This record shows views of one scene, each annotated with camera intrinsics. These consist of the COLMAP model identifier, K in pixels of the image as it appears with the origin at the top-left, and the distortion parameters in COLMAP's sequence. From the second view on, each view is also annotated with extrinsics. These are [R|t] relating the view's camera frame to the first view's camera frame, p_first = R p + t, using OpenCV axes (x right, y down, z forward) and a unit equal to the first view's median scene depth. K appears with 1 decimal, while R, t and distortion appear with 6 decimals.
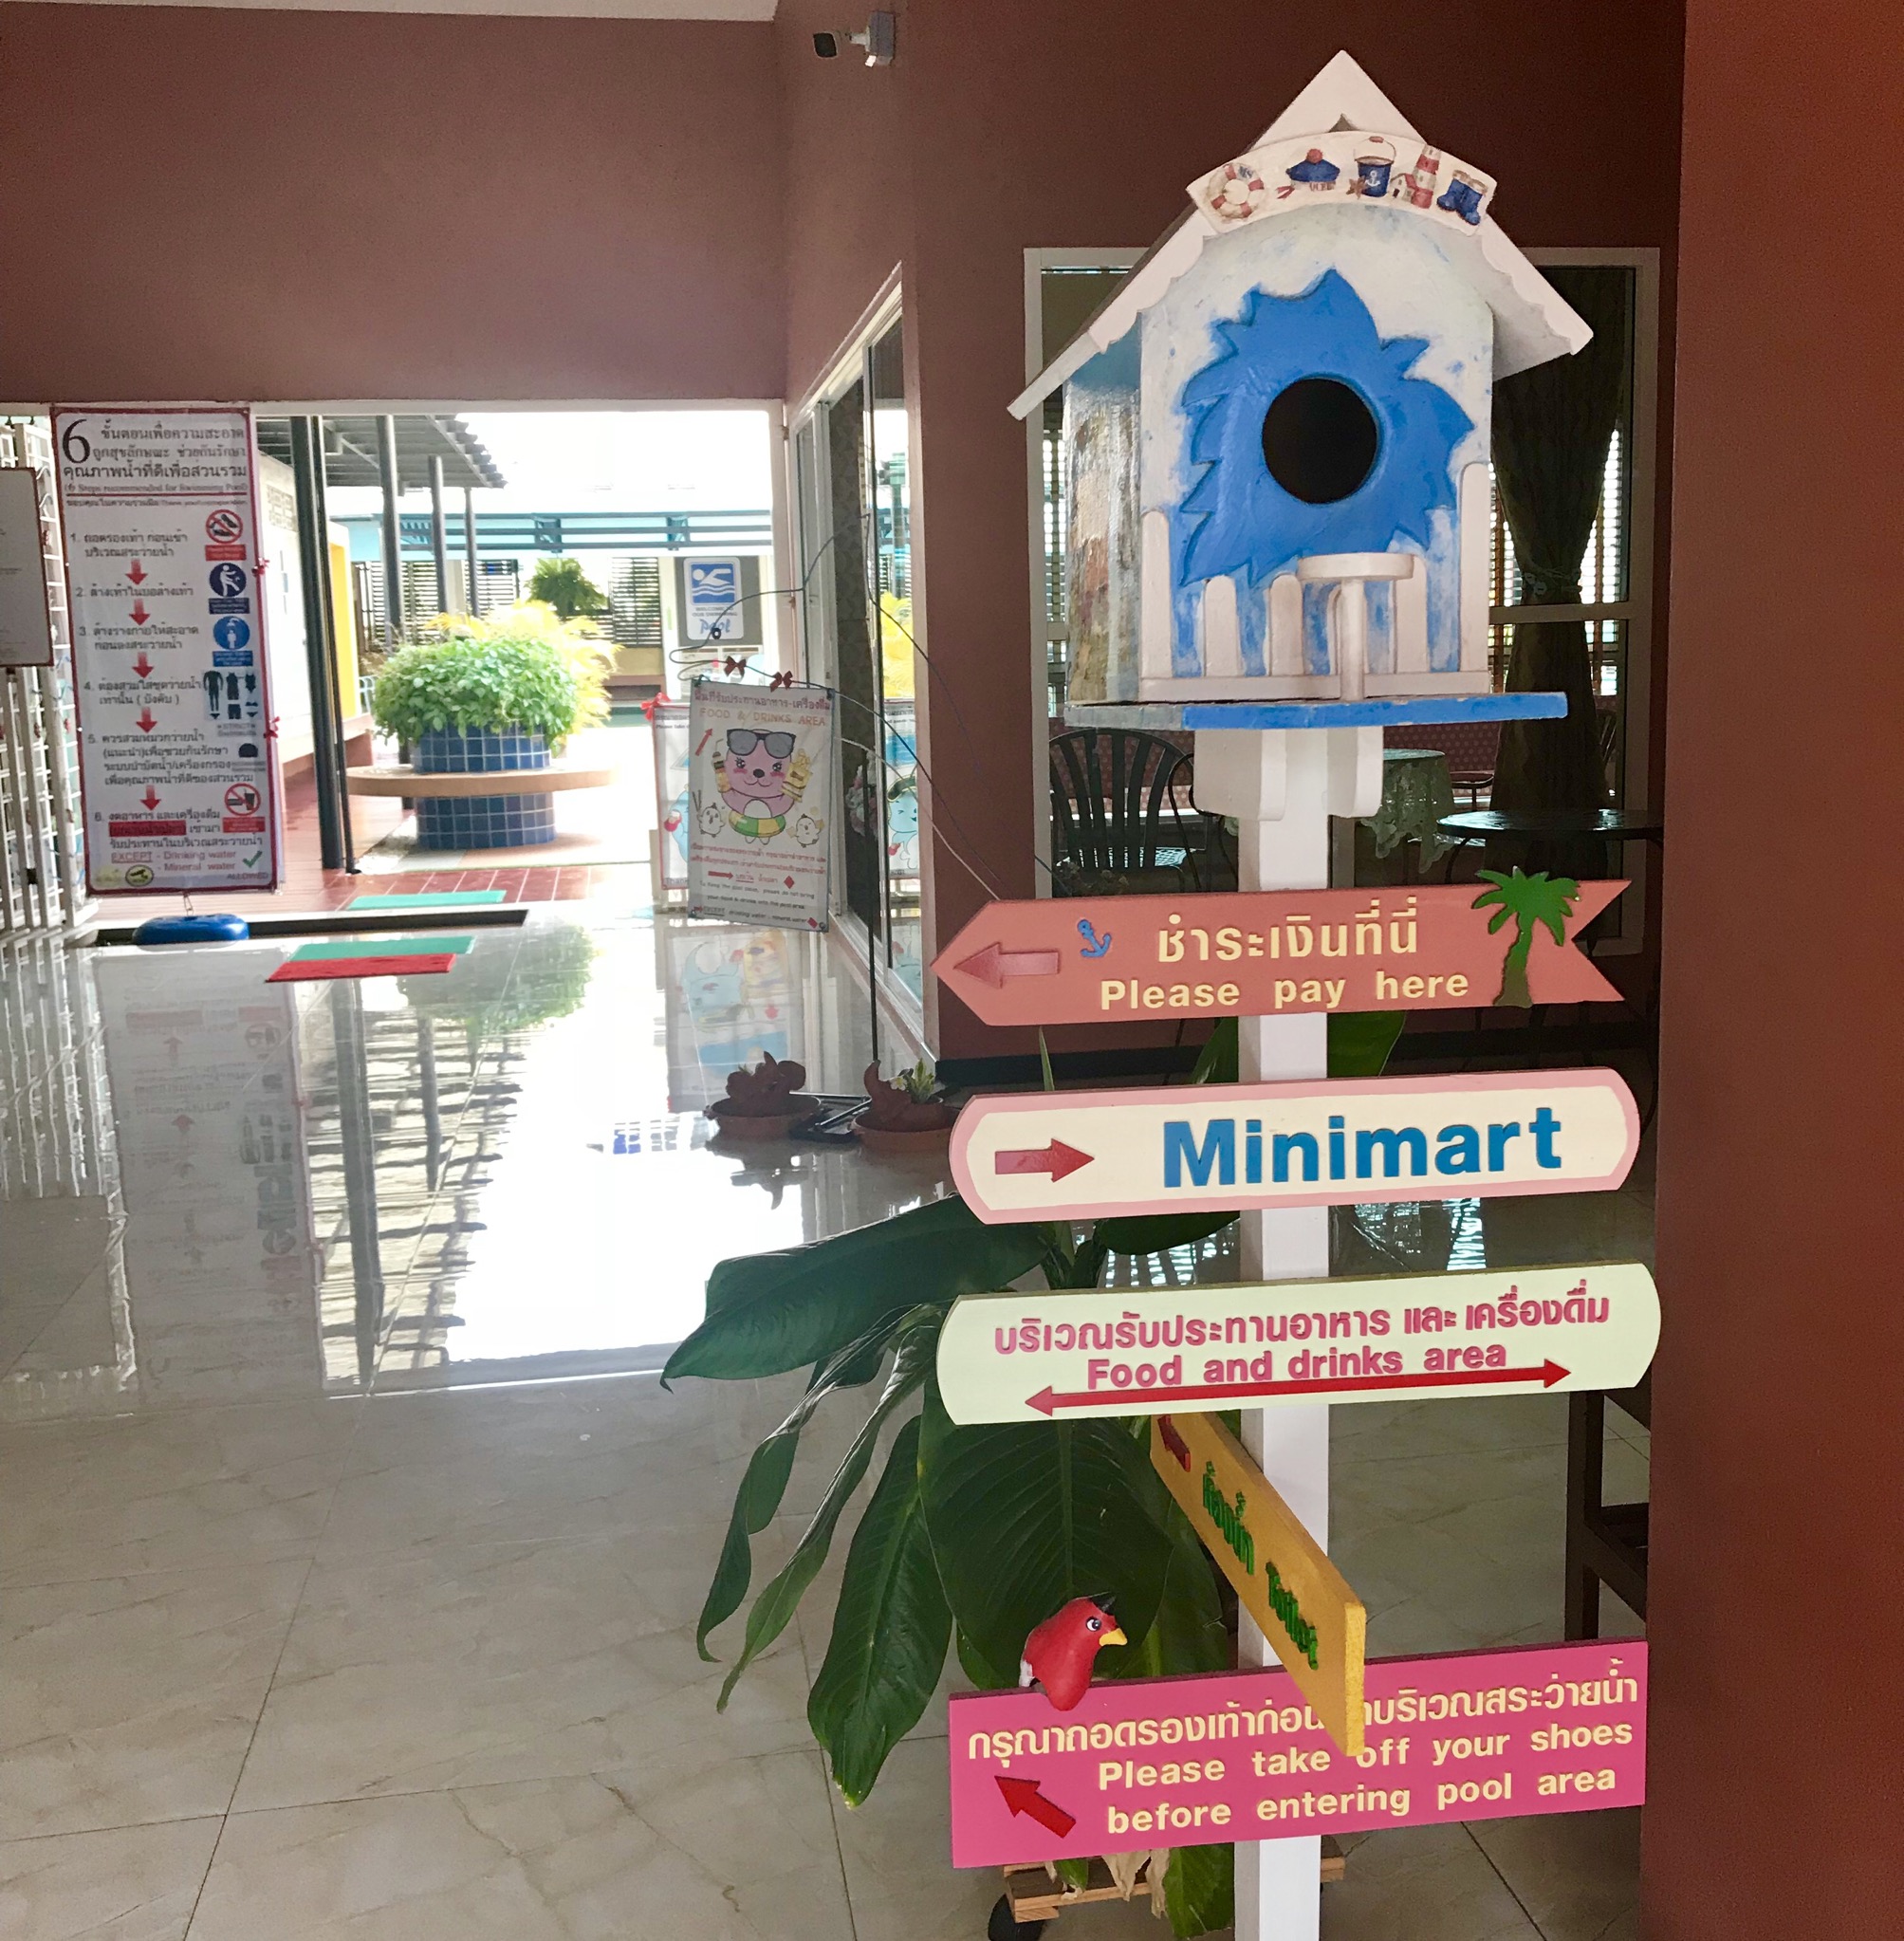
lens RADIAL K [[2132.6, 0, 952.9], [0, 2132.6, 968.2], [0, 0, 1]] dist [-0.032820, 0.000000]
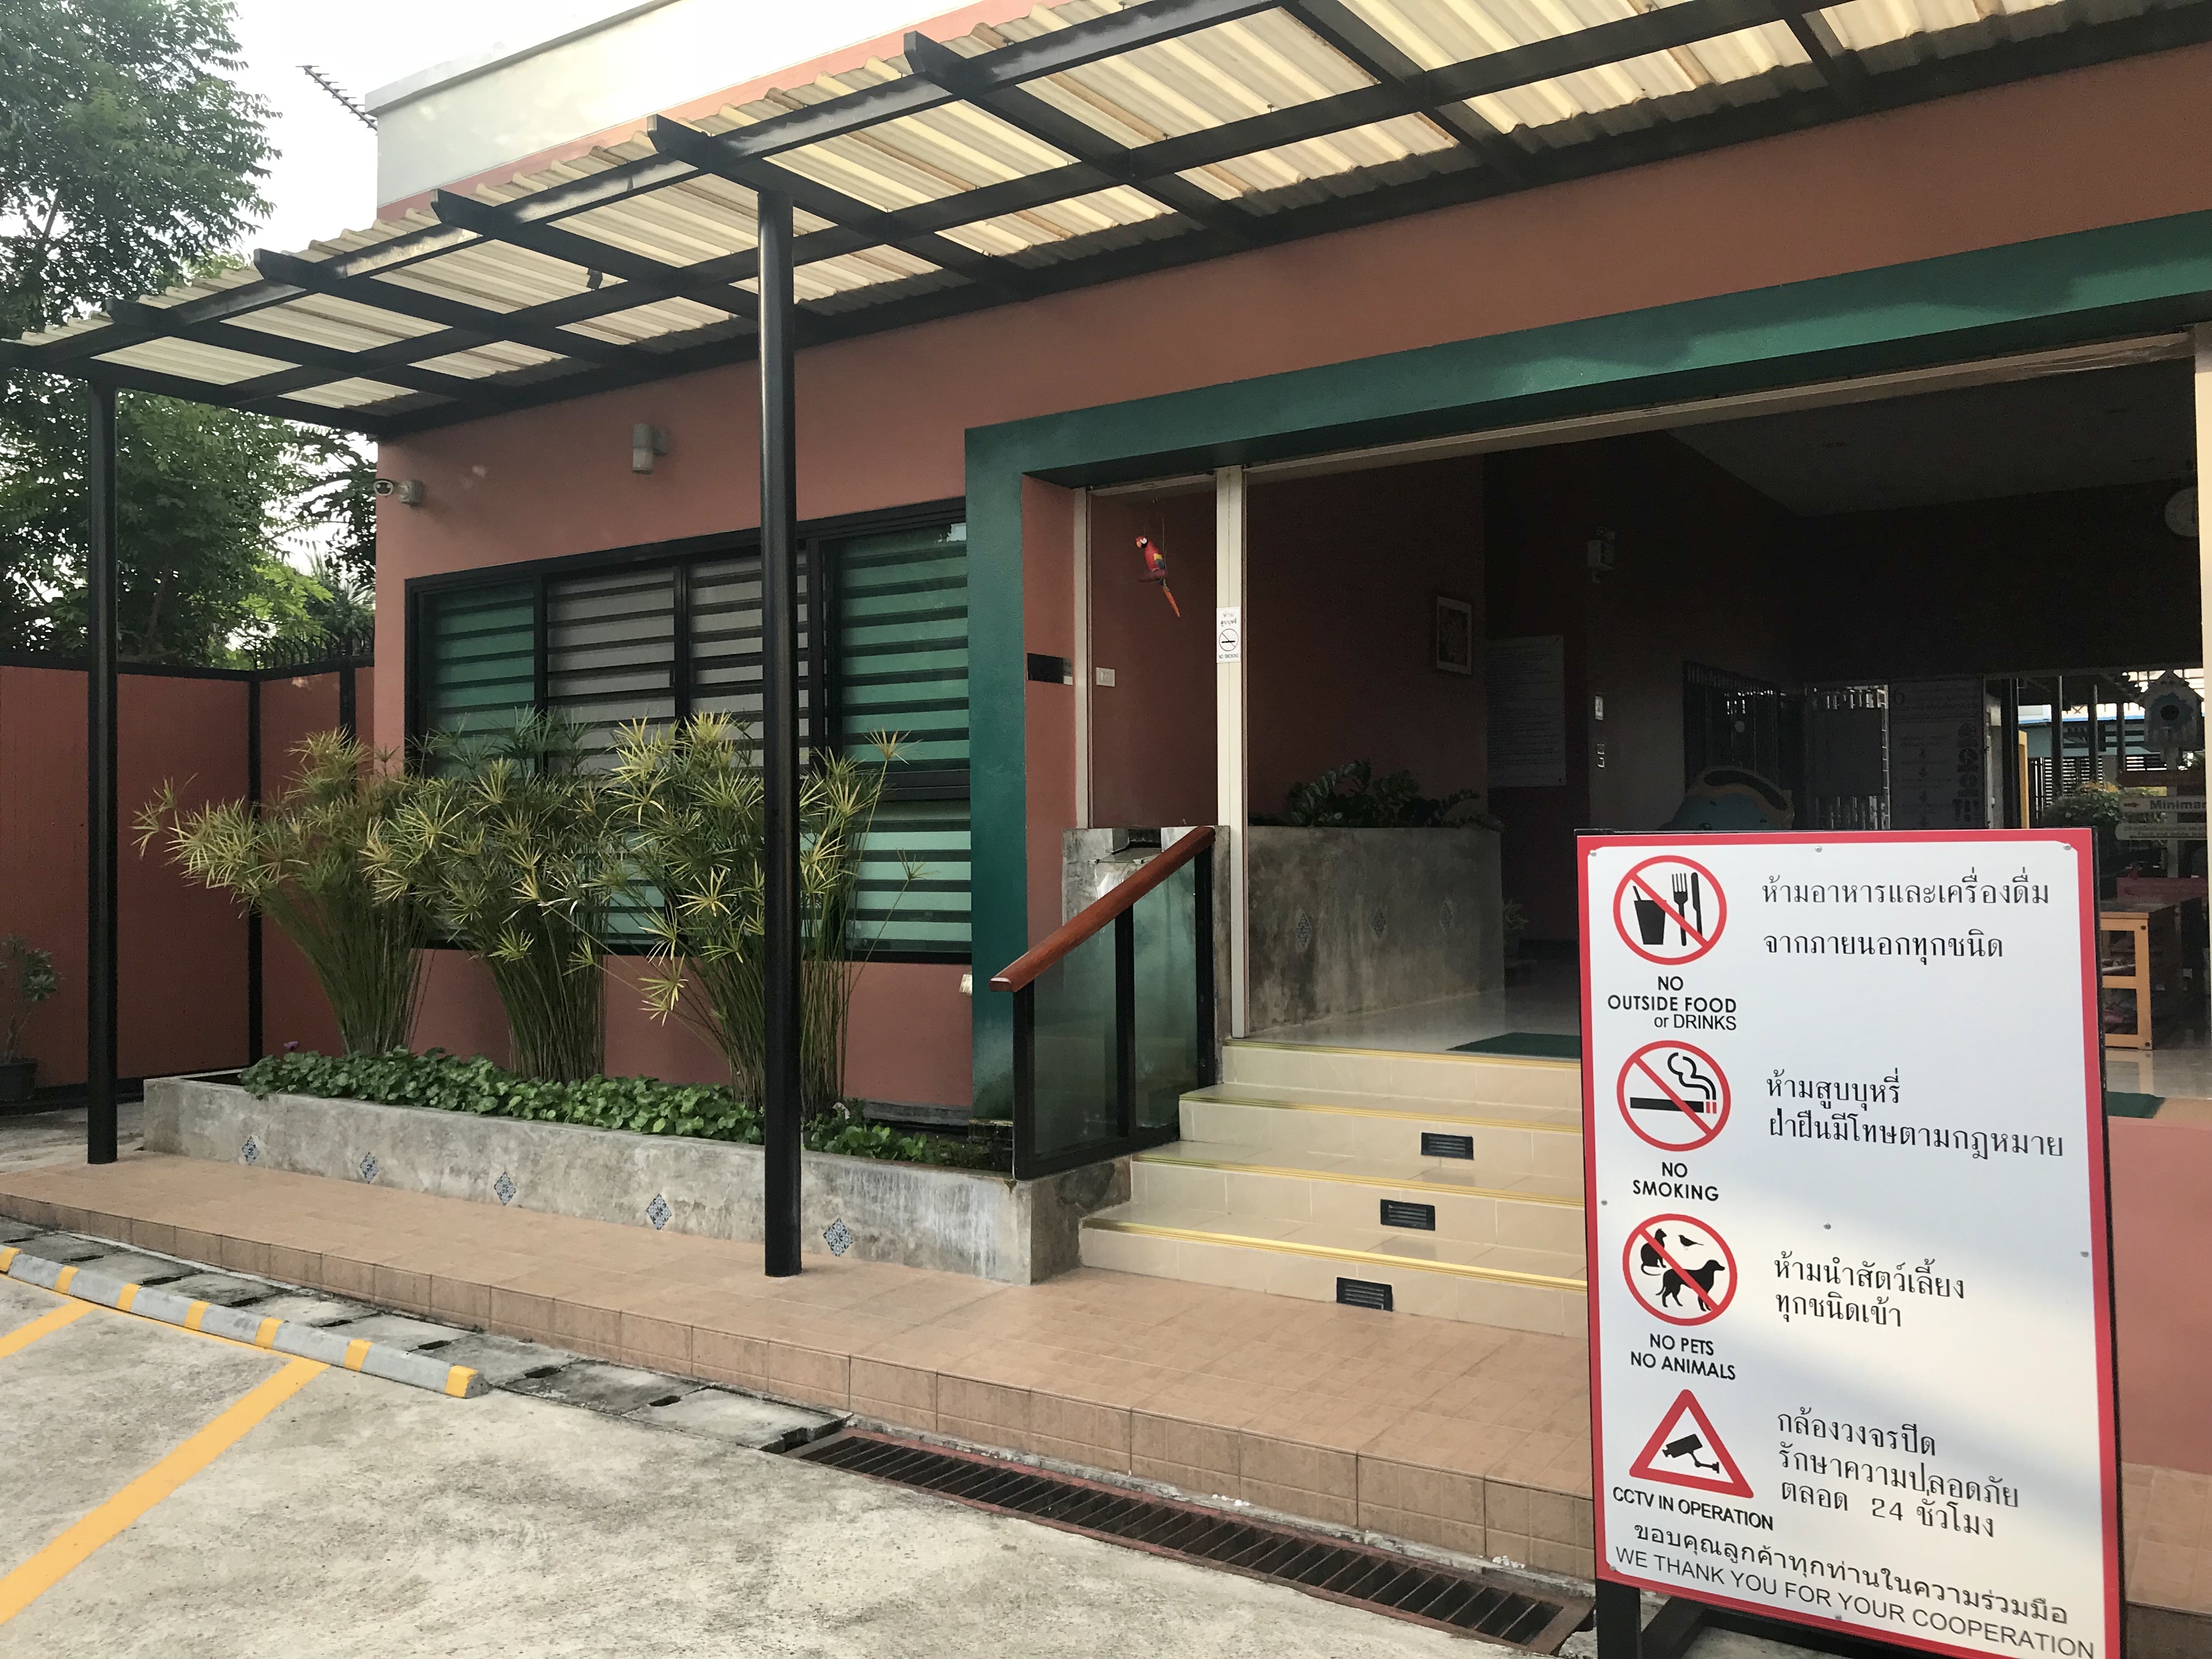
lens RADIAL K [[1808.7, 0, 1110.4], [0, 1808.7, 818.7], [0, 0, 1]] dist [0.016976, -0.012003]
pose [[0.740625, -0.004035, -0.671906, 0.237249], [-0.105011, 0.986999, -0.121677, 0.185520], [0.663662, 0.160675, 0.730573, -0.865390]]
